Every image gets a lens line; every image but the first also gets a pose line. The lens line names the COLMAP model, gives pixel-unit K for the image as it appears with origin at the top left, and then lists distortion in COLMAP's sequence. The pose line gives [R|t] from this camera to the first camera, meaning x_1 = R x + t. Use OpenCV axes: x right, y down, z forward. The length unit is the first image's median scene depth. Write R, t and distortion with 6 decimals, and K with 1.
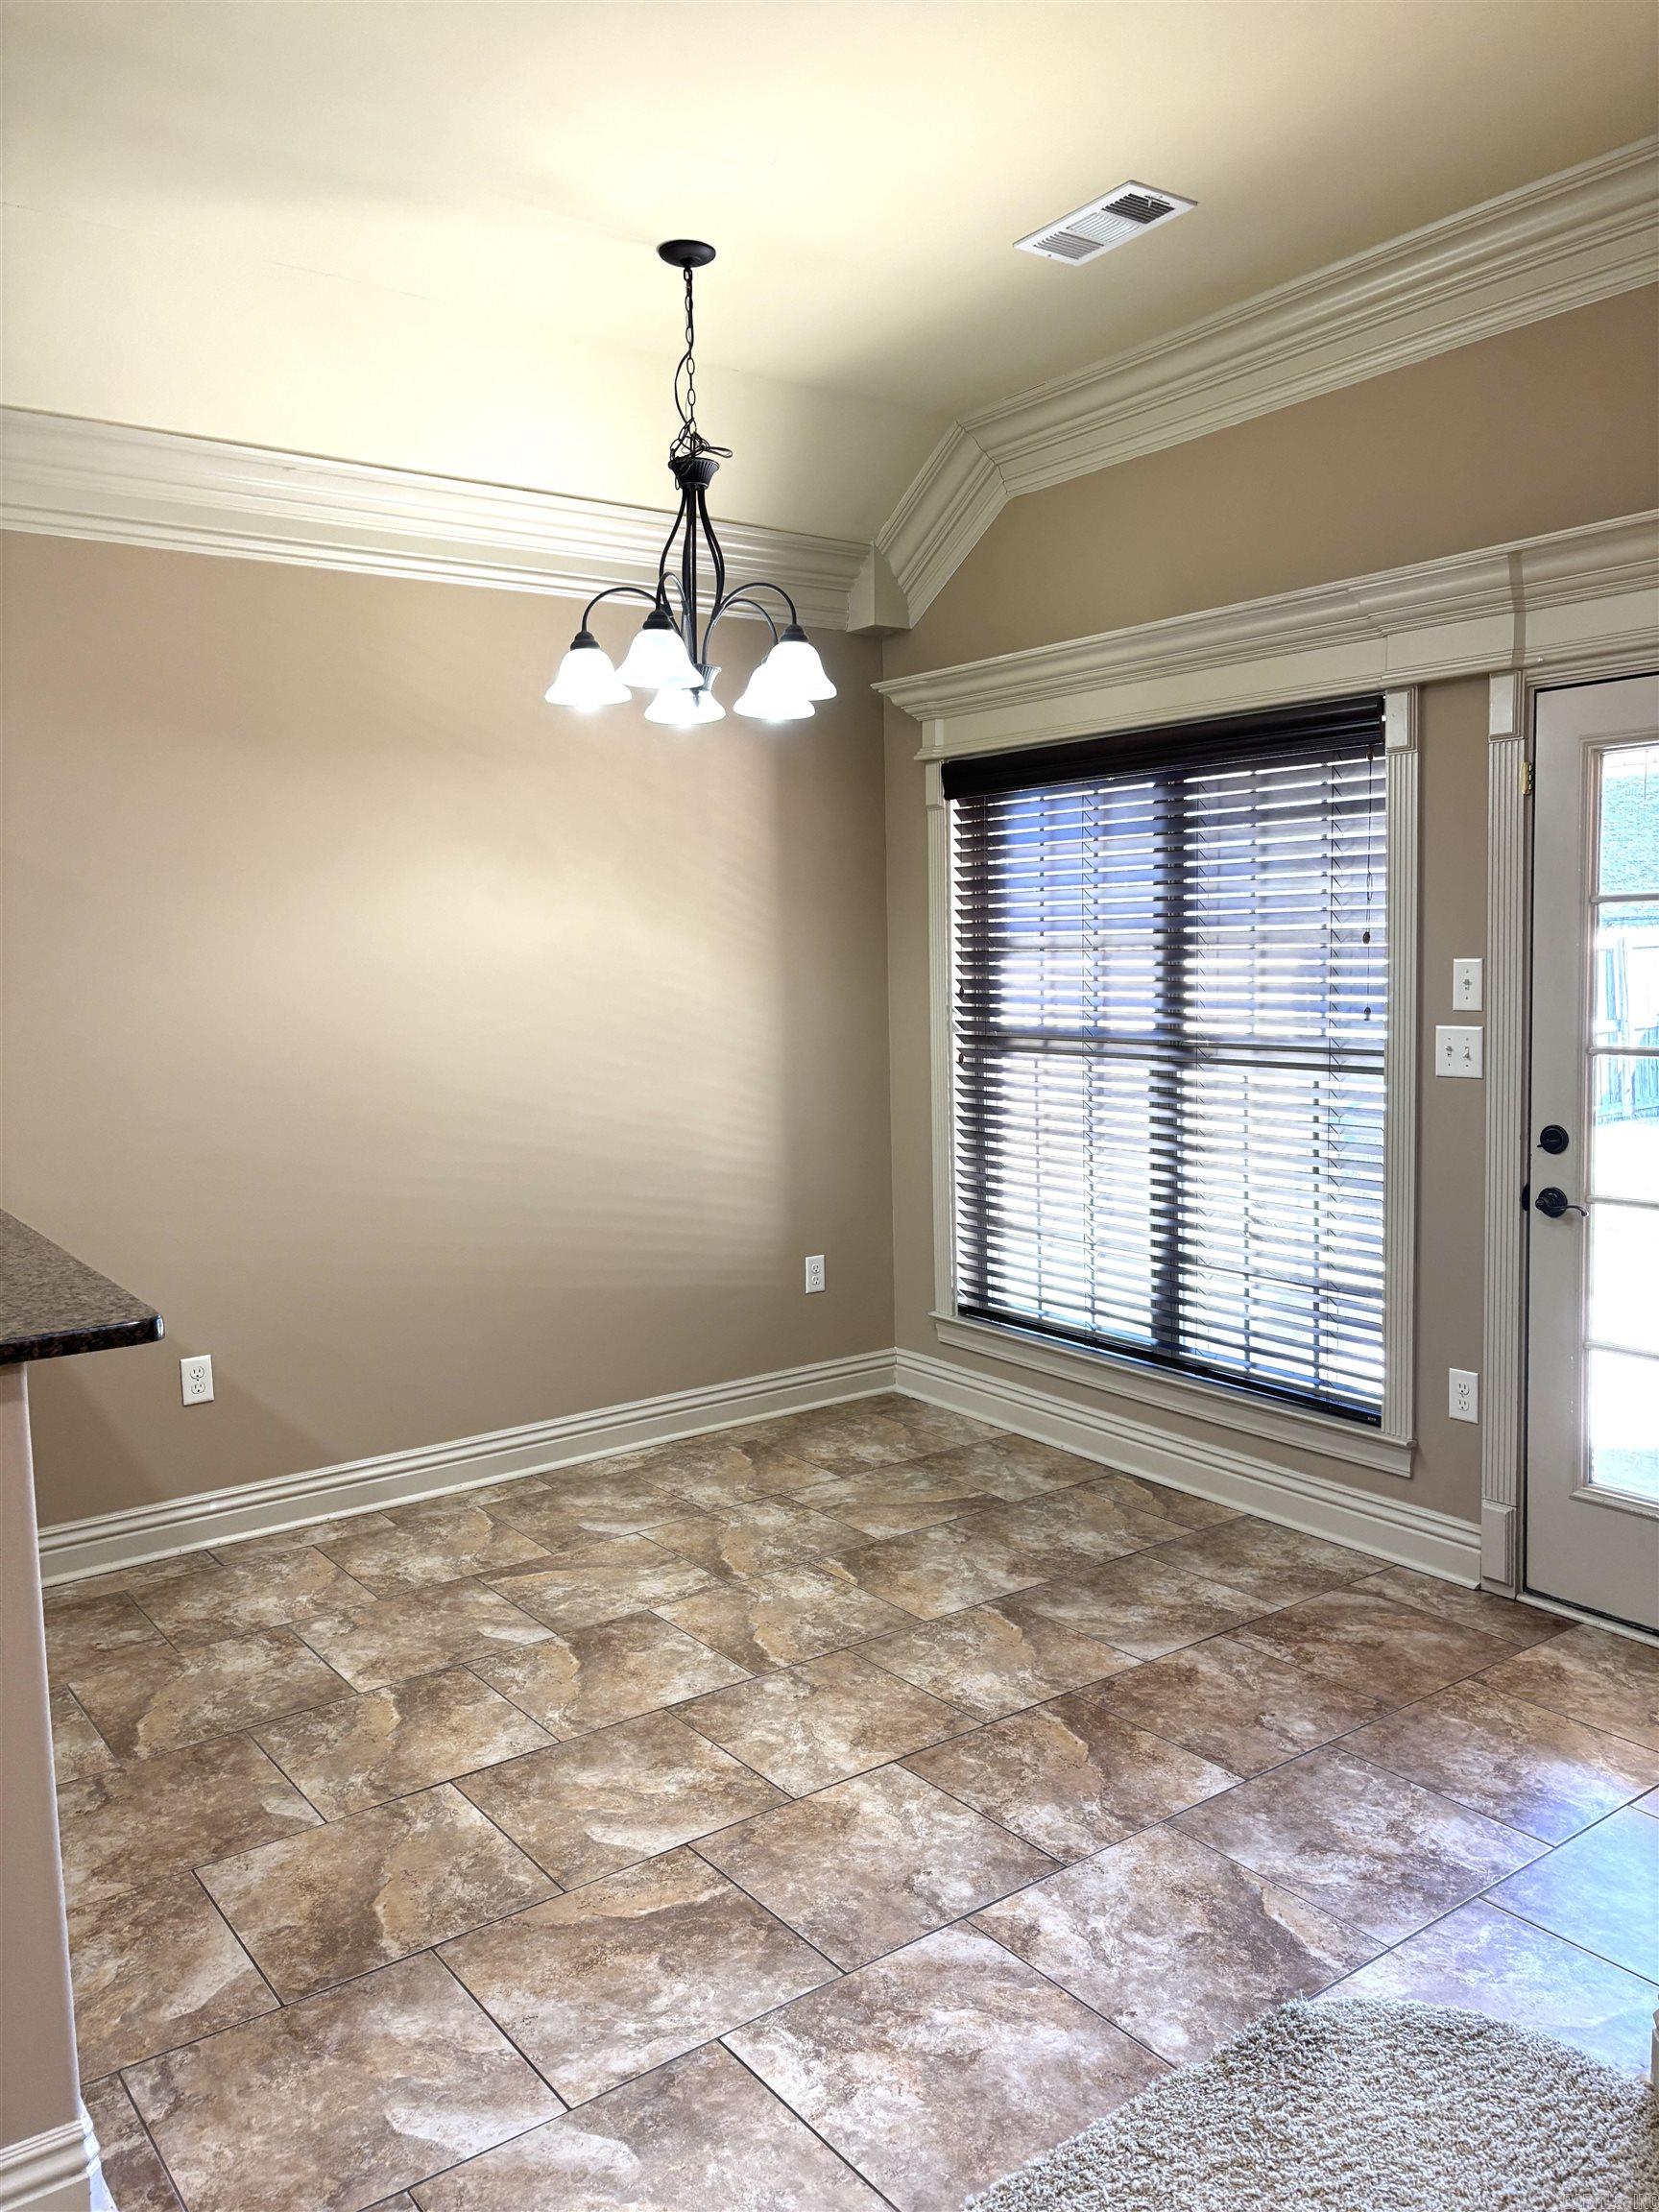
lens RADIAL K [[1660.2, 0, 839.2], [0, 1660.2, 1109.8], [0, 0, 1]] dist [0.032101, -0.007313]
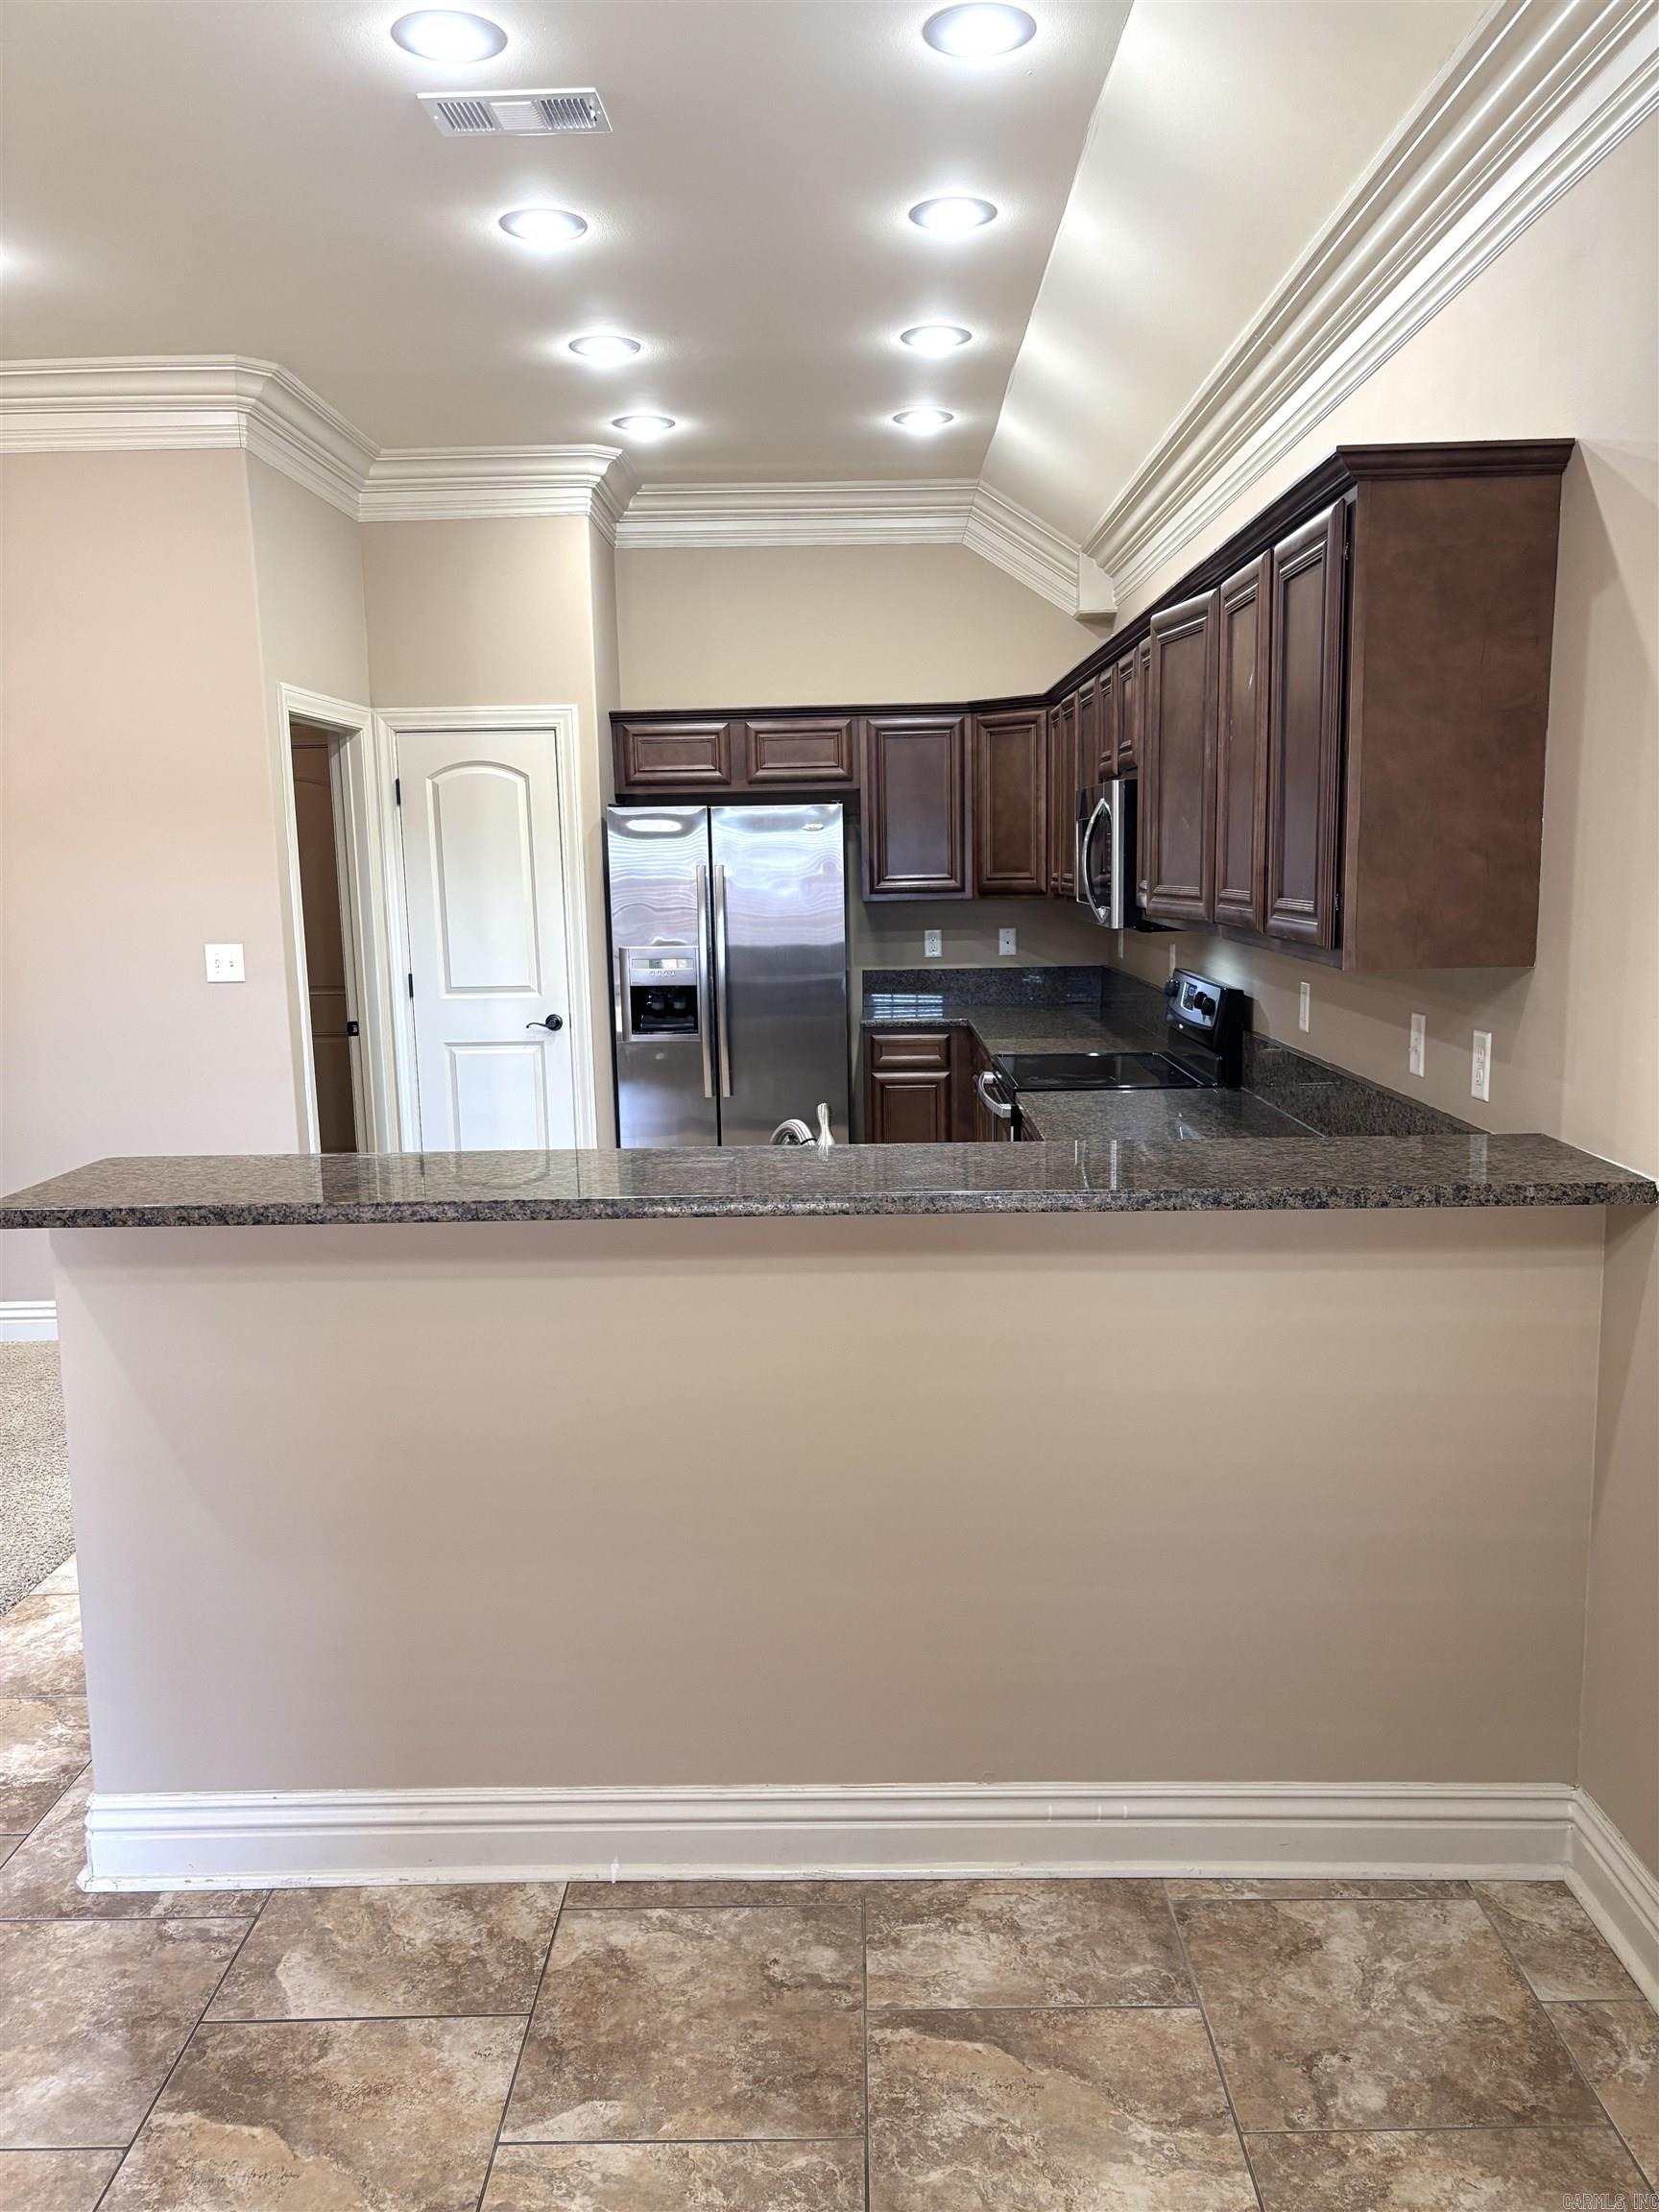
lens RADIAL K [[1660.0, 0, 832.0], [0, 1660.0, 1109.7], [0, 0, 1]] dist [0.070379, -0.075334]
pose [[-0.608046, 0.153374, -0.778946, 0.075022], [-0.045945, 0.972719, 0.227392, -0.131211], [0.792571, 0.174054, -0.584411, 1.178299]]
